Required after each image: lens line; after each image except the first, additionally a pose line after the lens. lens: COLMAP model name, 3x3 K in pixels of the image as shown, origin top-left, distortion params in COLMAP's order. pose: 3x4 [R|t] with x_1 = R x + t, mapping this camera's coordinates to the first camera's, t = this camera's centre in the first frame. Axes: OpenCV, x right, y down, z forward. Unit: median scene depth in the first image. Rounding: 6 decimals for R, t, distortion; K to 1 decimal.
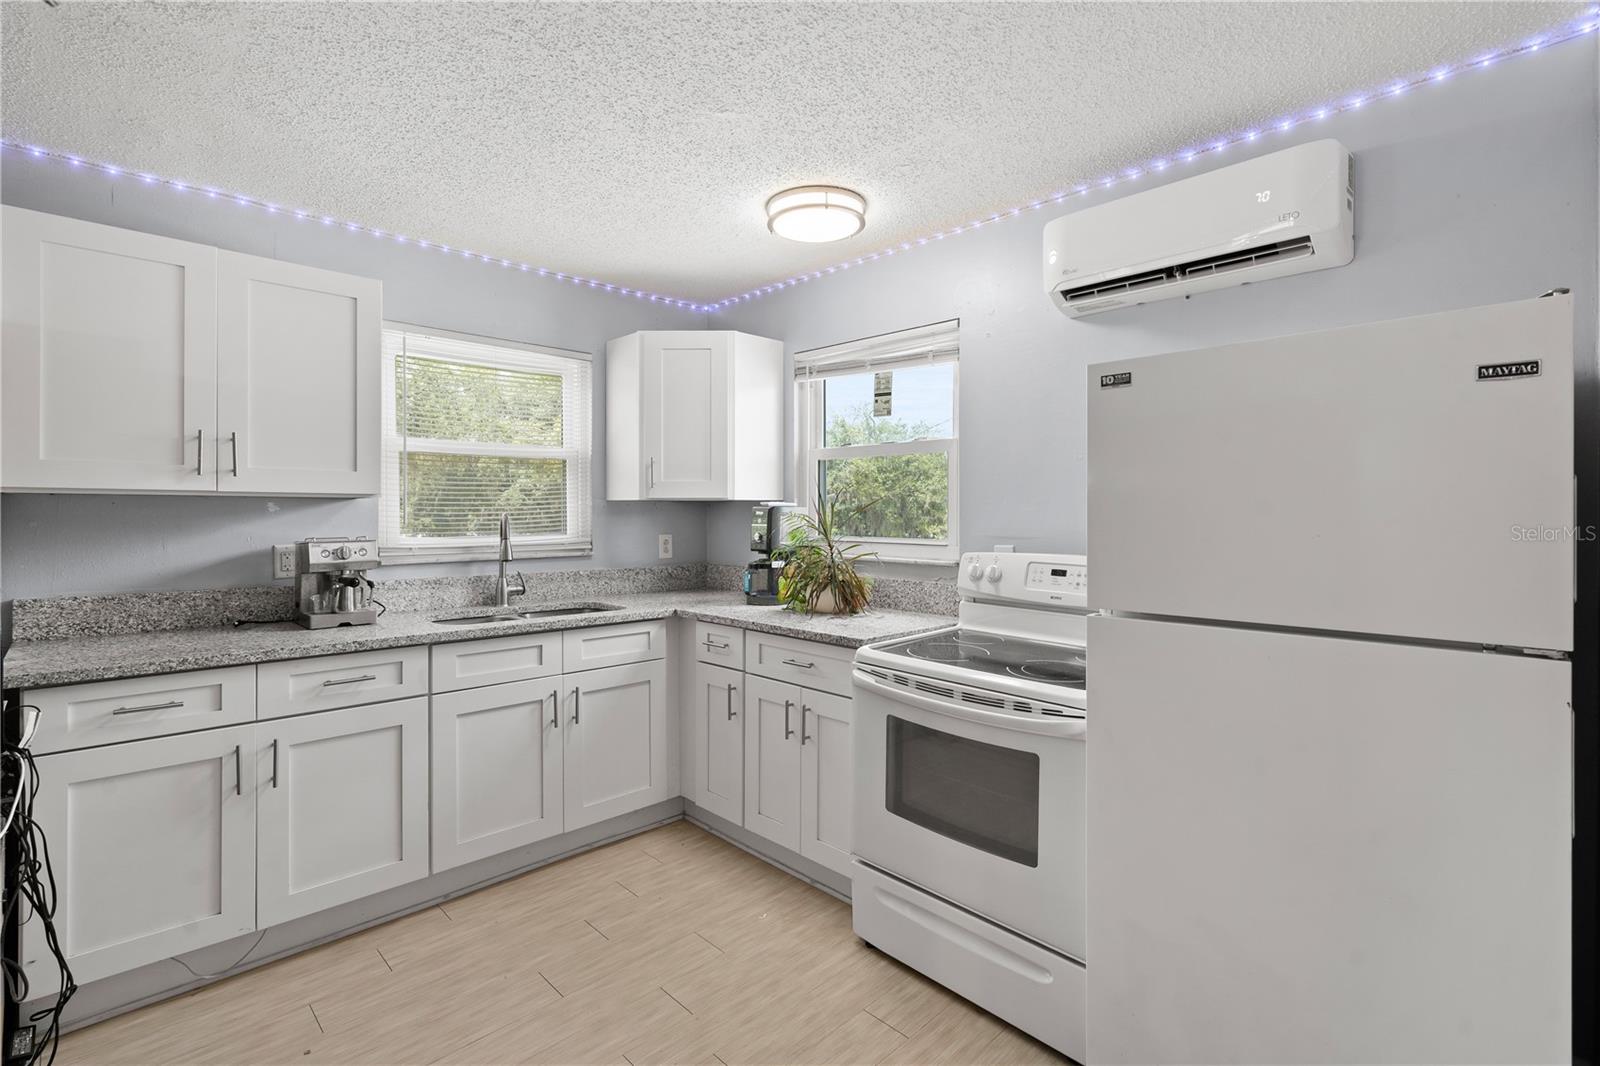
lens RADIAL K [[730.3, 0, 825.7], [0, 730.3, 503.1], [0, 0, 1]] dist [-0.003671, 0.001462]
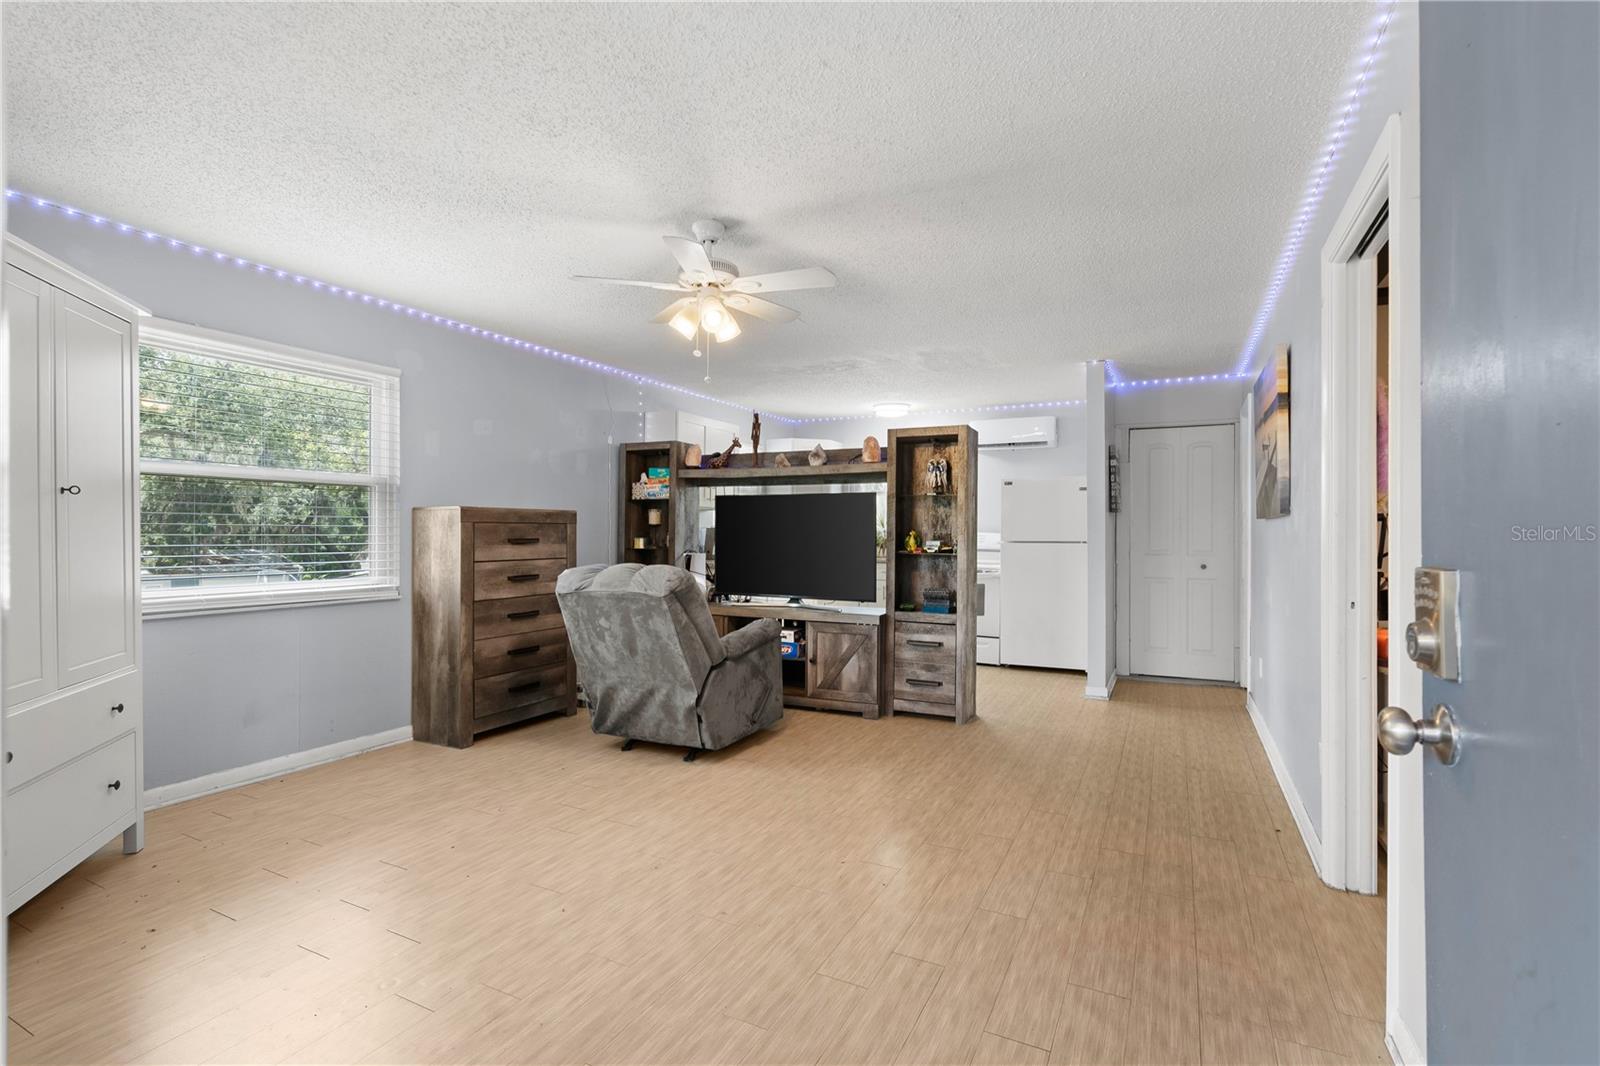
lens RADIAL K [[730.3, 0, 804.6], [0, 730.3, 533.6], [0, 0, 1]] dist [-0.003671, 0.001462]
pose [[0.944406, -0.009050, 0.328657, -0.164923], [0.005072, 0.999903, 0.012958, 0.003970], [-0.328742, -0.010571, 0.944361, -0.200936]]
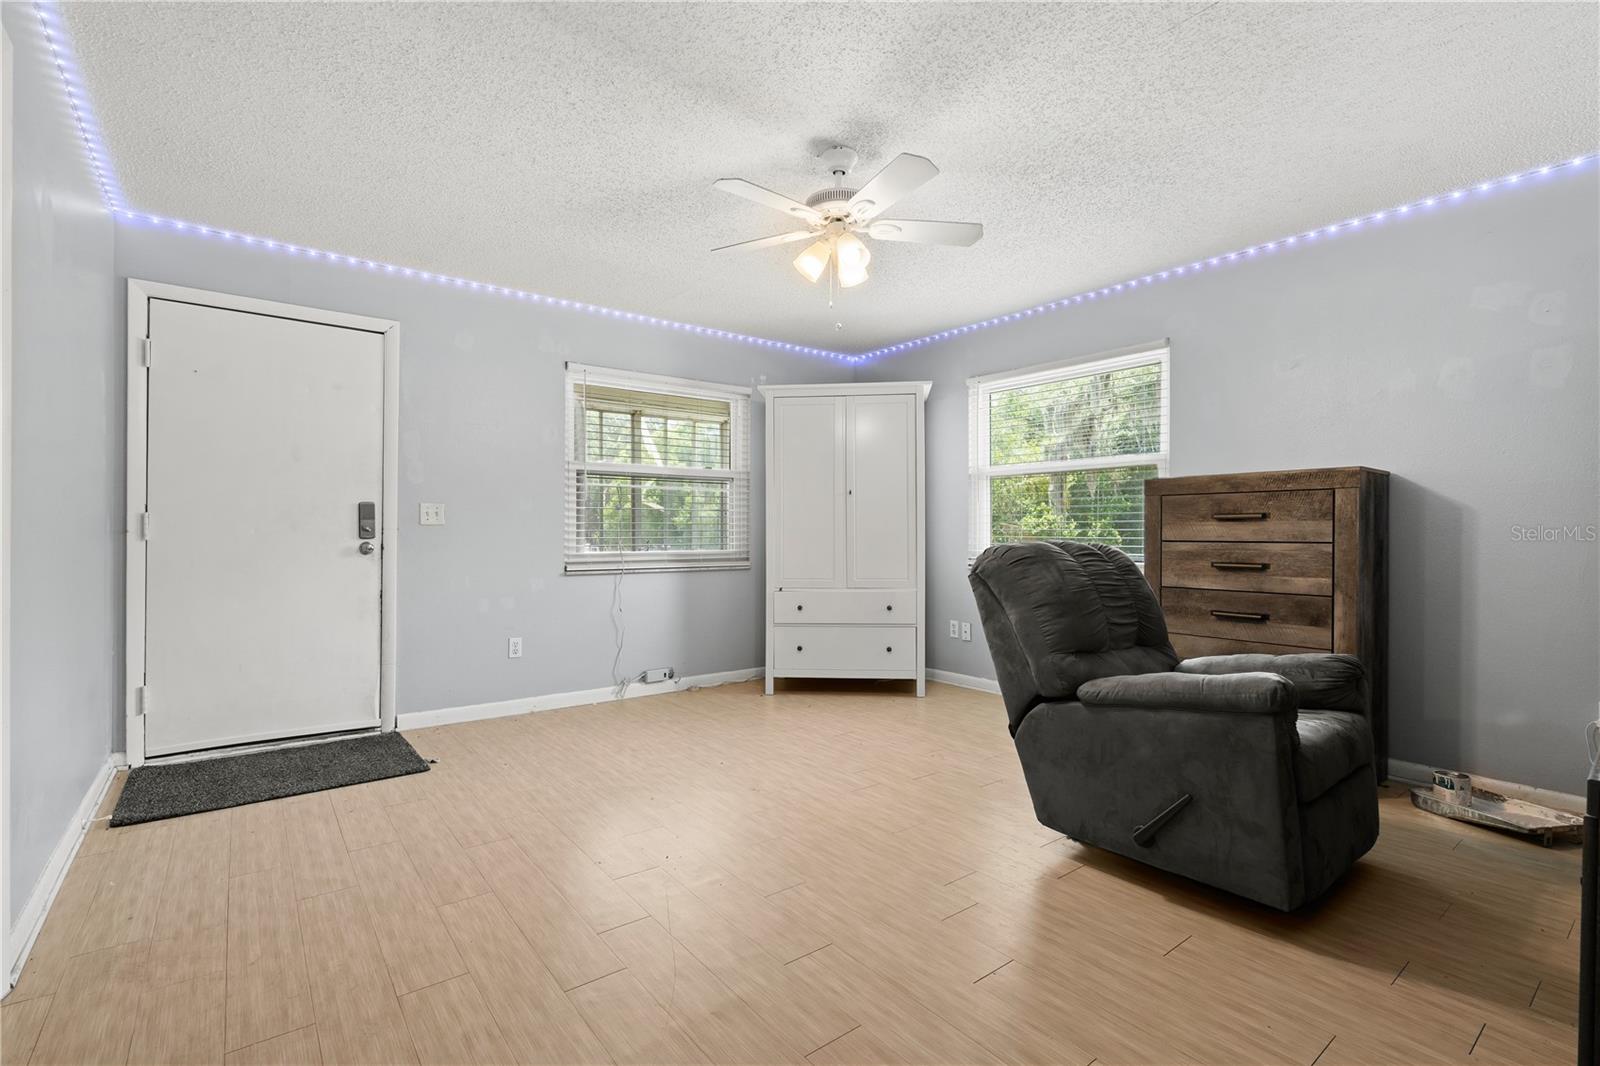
lens RADIAL K [[730.3, 0, 806.7], [0, 730.3, 531.7], [0, 0, 1]] dist [-0.003671, 0.001462]
pose [[-0.100223, -0.011562, -0.994898, 1.032596], [0.004272, 0.999918, -0.012051, 0.074254], [0.994956, -0.005458, -0.100166, 0.928574]]
